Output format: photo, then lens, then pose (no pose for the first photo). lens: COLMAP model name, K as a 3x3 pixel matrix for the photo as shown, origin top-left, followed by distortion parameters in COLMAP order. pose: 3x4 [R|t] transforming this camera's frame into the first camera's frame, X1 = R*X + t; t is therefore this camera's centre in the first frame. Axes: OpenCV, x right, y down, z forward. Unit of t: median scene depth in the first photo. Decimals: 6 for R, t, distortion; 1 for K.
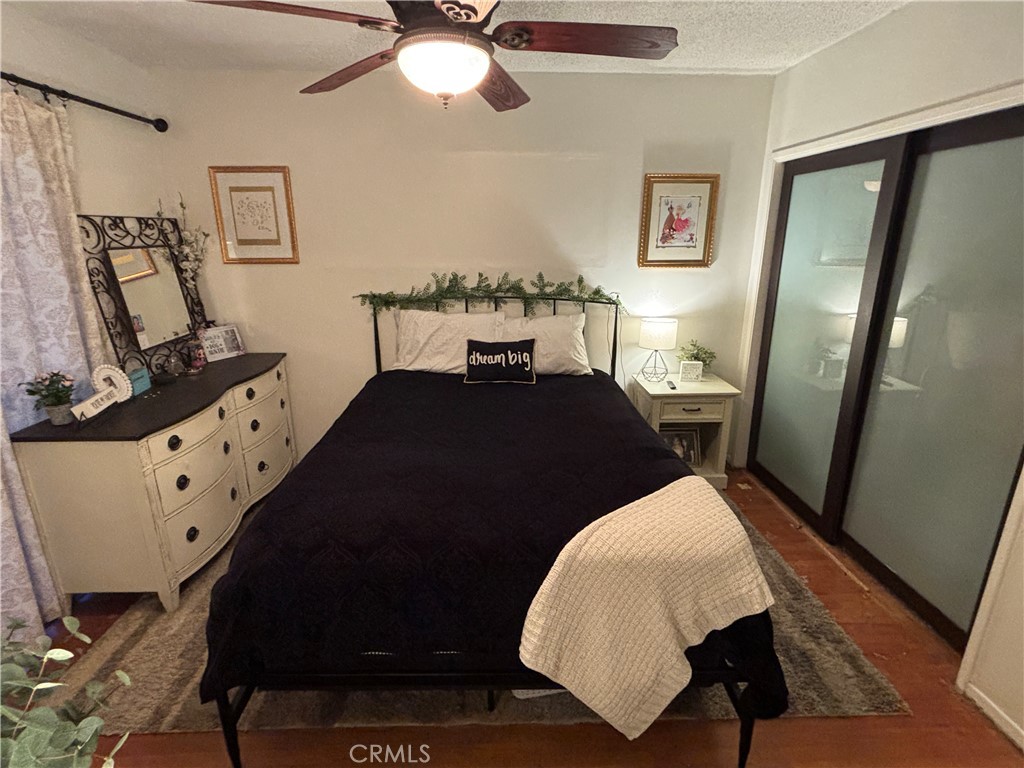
lens RADIAL K [[504.8, 0, 503.7], [0, 504.8, 379.9], [0, 0, 1]] dist [-0.021927, -0.000651]
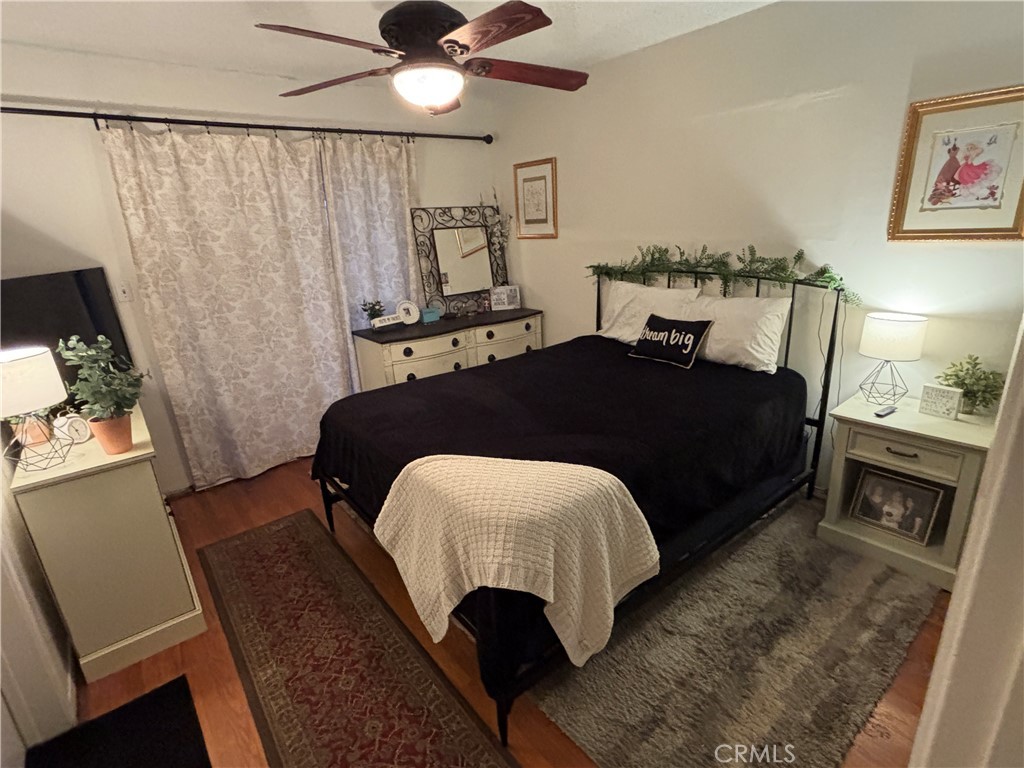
lens RADIAL K [[504.8, 0, 503.7], [0, 504.8, 379.9], [0, 0, 1]] dist [-0.021927, -0.000651]
pose [[0.607263, 0.204978, -0.767604, 0.541450], [-0.171760, 0.977169, 0.125057, -0.028064], [0.775713, 0.055901, 0.628605, 0.161143]]
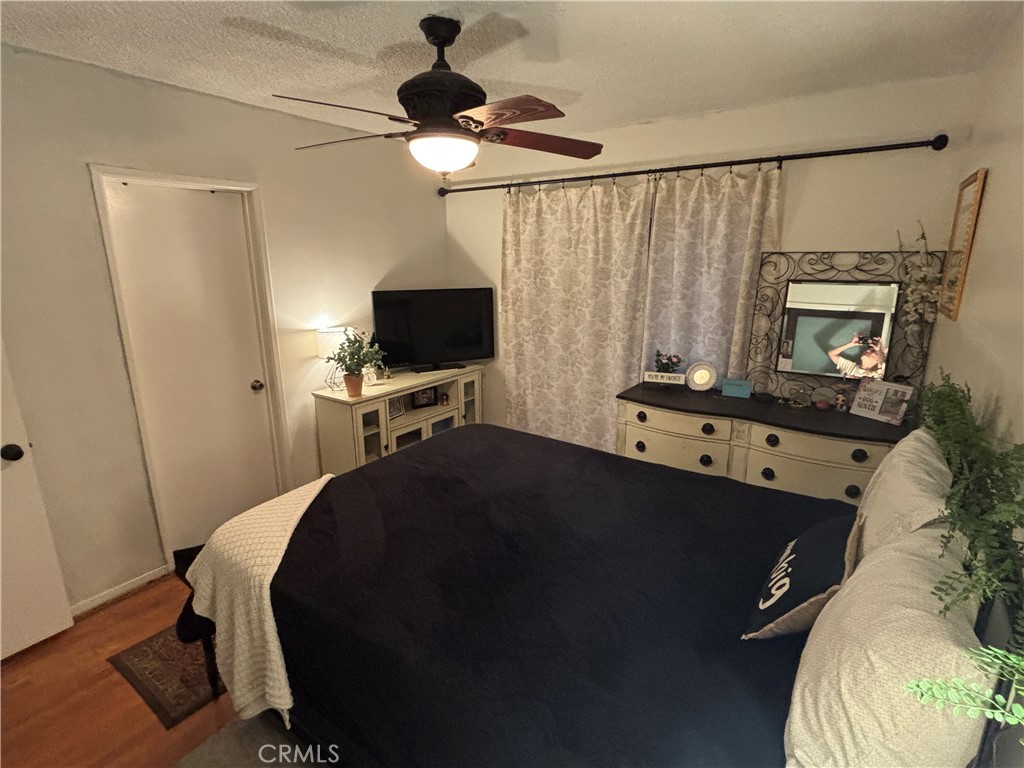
lens RADIAL K [[495.4, 0, 512.0], [0, 495.4, 384.0], [0, 0, 1]] dist [-0.022904, -0.000744]
pose [[-0.576127, 0.199982, -0.792518, 0.435057], [-0.222048, 0.894848, 0.387223, -0.285029], [0.786621, 0.399067, -0.471141, 0.923474]]
